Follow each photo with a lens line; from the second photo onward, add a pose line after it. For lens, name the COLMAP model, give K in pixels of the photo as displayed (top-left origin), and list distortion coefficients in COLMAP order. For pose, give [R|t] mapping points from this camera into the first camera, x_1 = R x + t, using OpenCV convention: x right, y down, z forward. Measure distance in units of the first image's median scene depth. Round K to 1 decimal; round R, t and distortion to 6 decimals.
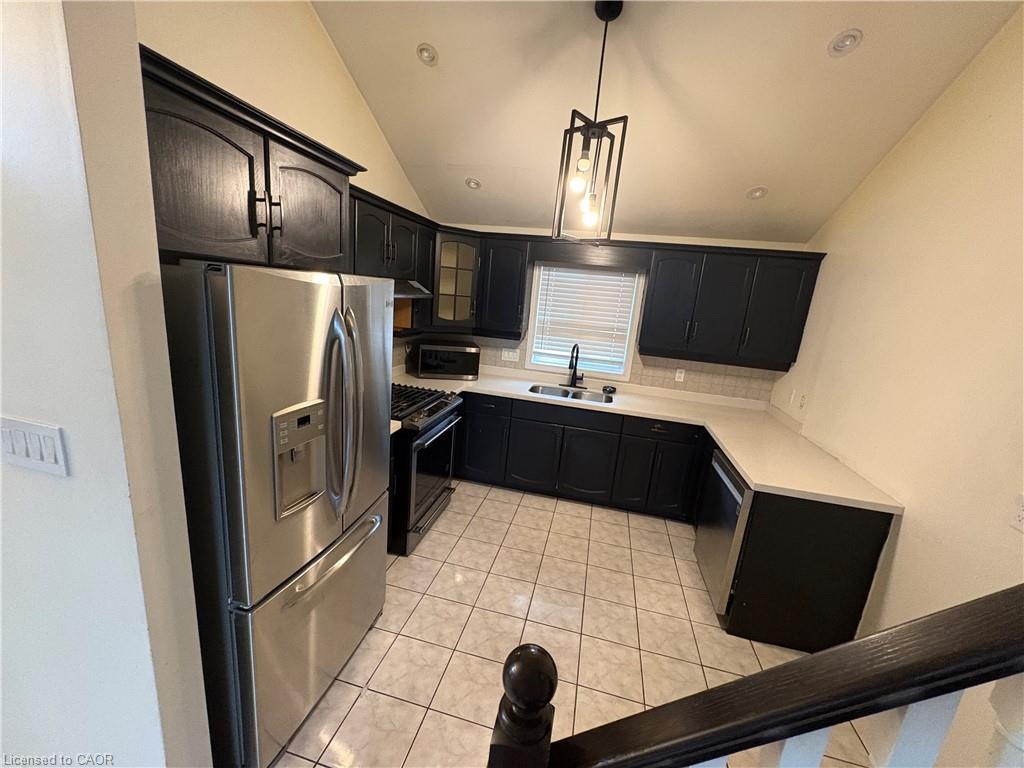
lens RADIAL K [[409.1, 0, 511.7], [0, 409.1, 385.9], [0, 0, 1]] dist [0.001489, 0.000051]
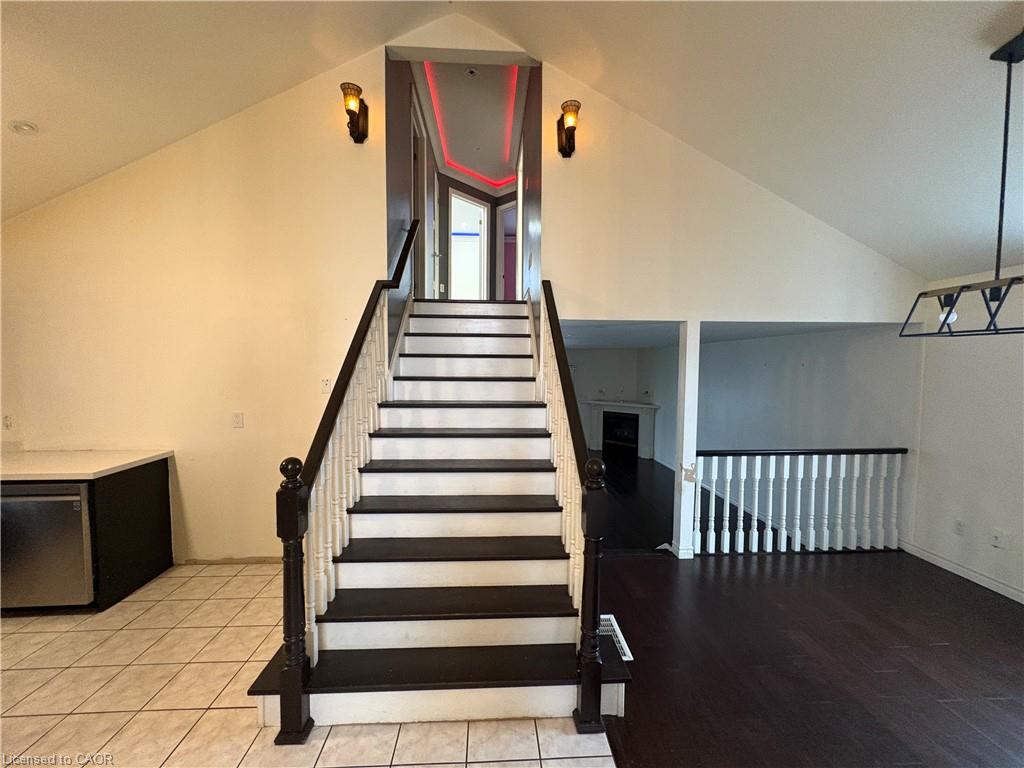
lens RADIAL K [[409.1, 0, 511.7], [0, 409.1, 385.9], [0, 0, 1]] dist [0.001489, 0.000051]
pose [[-0.276578, -0.136952, 0.951183, -0.947444], [0.181353, 0.964570, 0.191613, -0.024136], [-0.943724, 0.225496, -0.241942, 0.050143]]
